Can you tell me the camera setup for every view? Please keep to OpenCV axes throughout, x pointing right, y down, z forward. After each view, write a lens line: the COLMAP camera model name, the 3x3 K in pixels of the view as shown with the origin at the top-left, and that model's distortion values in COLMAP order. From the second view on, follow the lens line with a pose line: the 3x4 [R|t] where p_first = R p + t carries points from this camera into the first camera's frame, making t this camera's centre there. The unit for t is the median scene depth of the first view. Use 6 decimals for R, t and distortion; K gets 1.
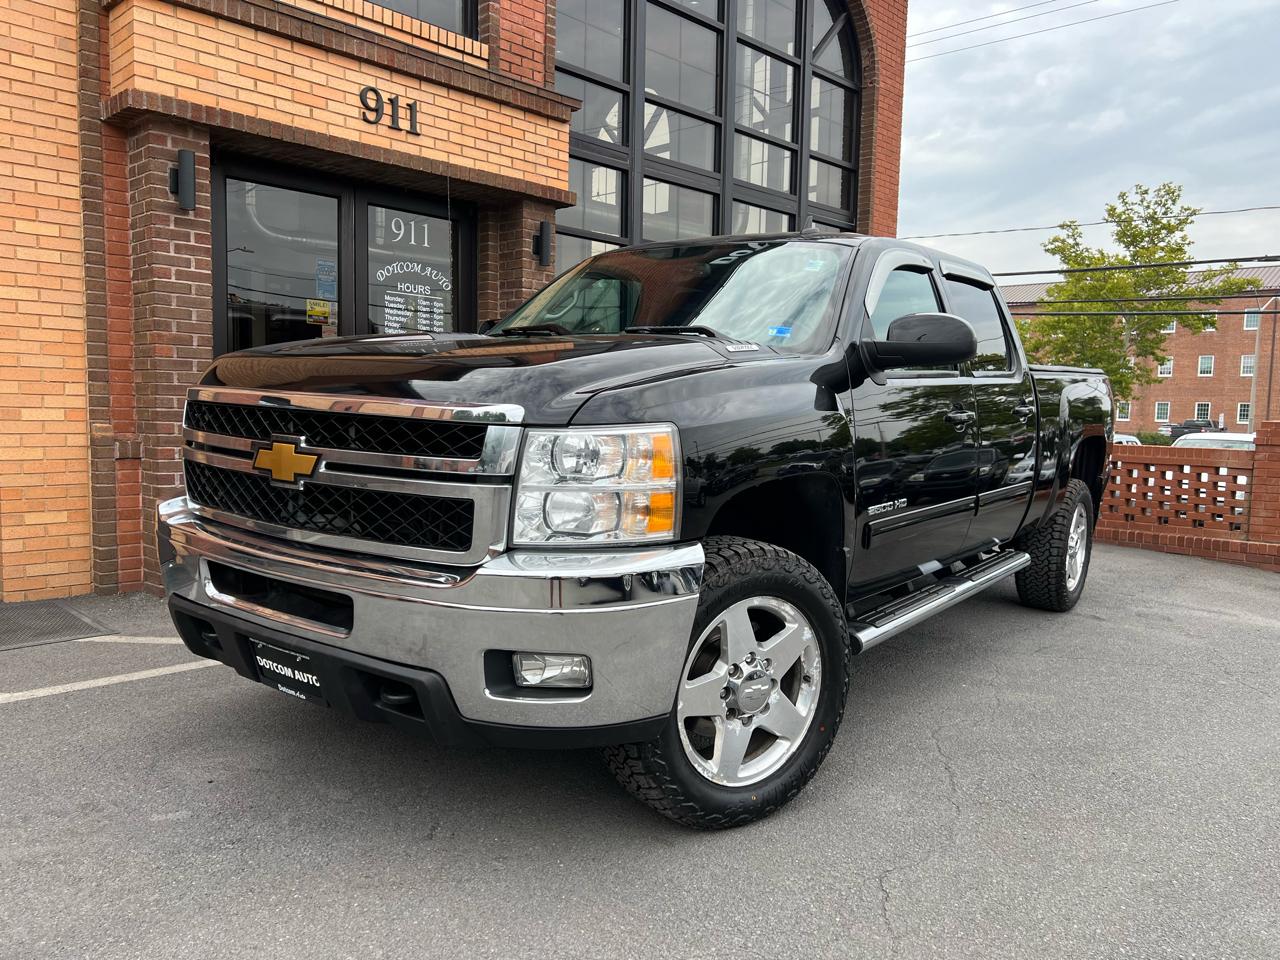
lens RADIAL K [[946.6, 0, 643.7], [0, 946.6, 479.5], [0, 0, 1]] dist [0.050611, -0.057154]
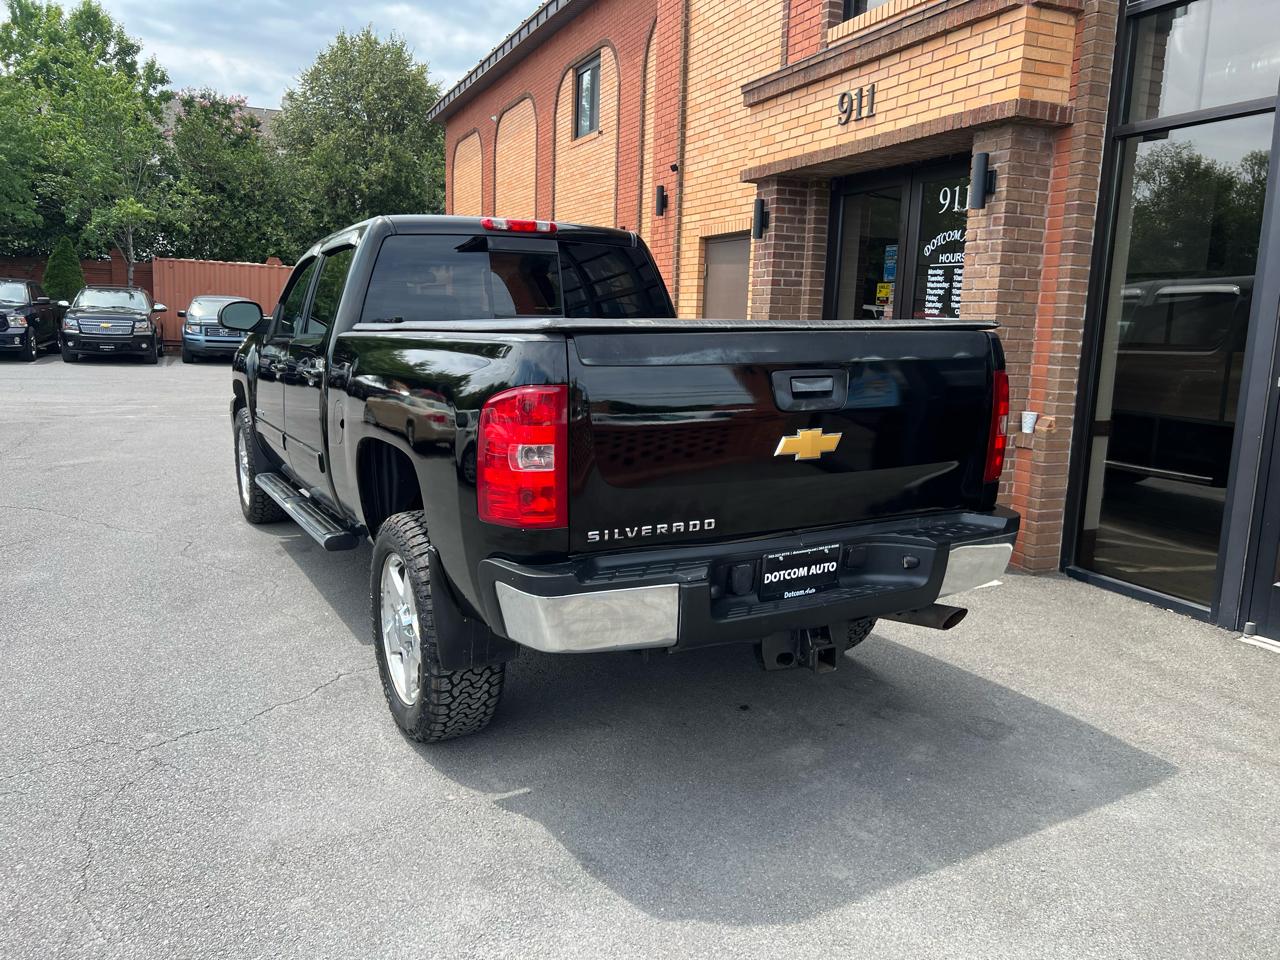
lens RADIAL K [[959.8, 0, 646.4], [0, 959.8, 470.4], [0, 0, 1]] dist [0.015110, 0.001545]
pose [[-0.368093, 0.109316, -0.923341, 0.883129], [-0.115379, 0.980019, 0.162023, -0.128831], [0.922603, 0.166173, -0.348125, 1.234095]]
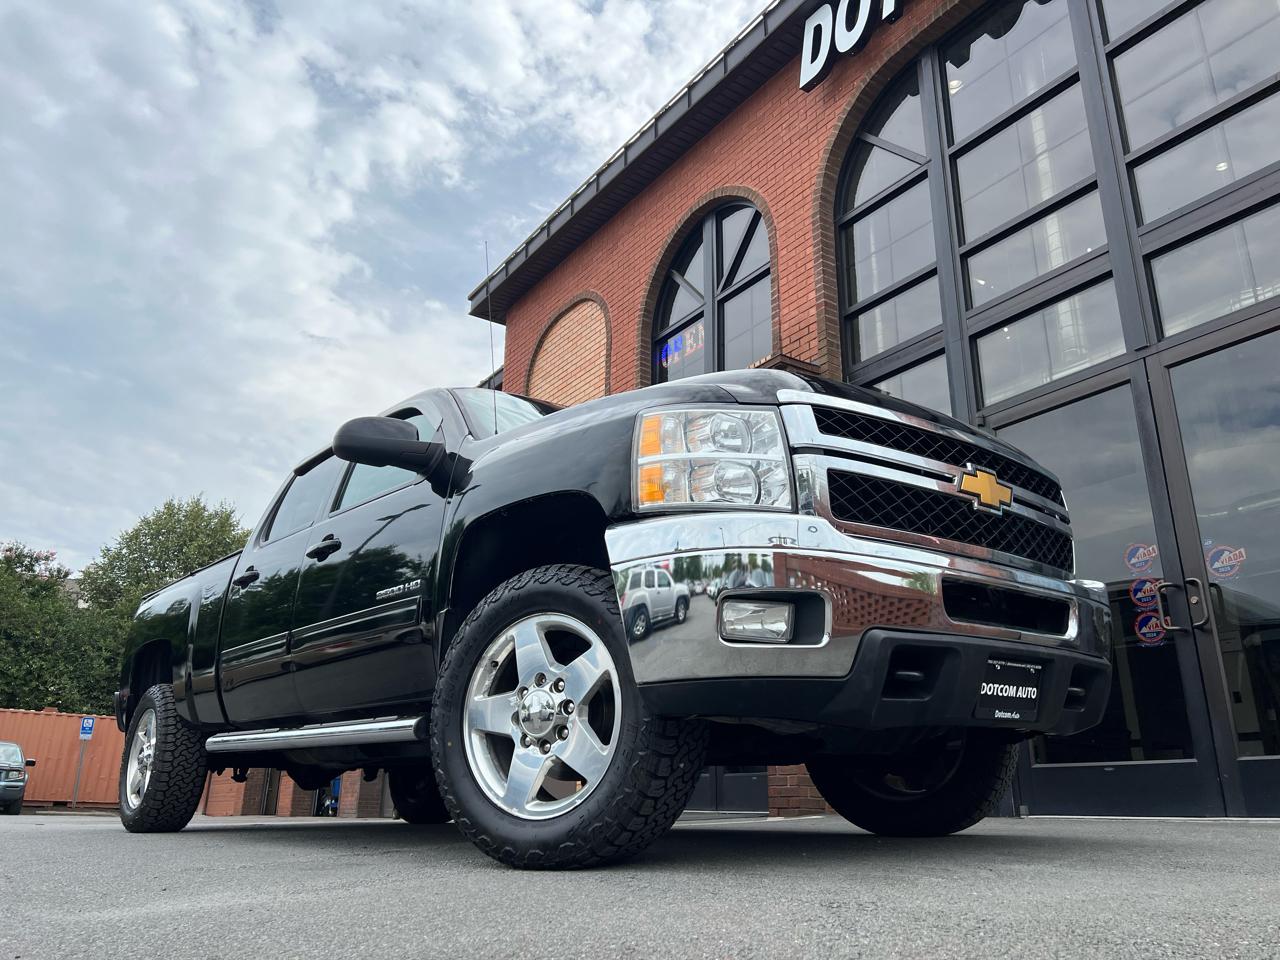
lens RADIAL K [[944.8, 0, 650.7], [0, 944.8, 481.3], [0, 0, 1]] dist [0.051782, -0.059720]
pose [[-0.173879, -0.346974, -0.921615, 1.017887], [-0.088887, 0.937581, -0.336215, 0.111316], [0.980747, 0.023459, -0.193868, 1.251272]]
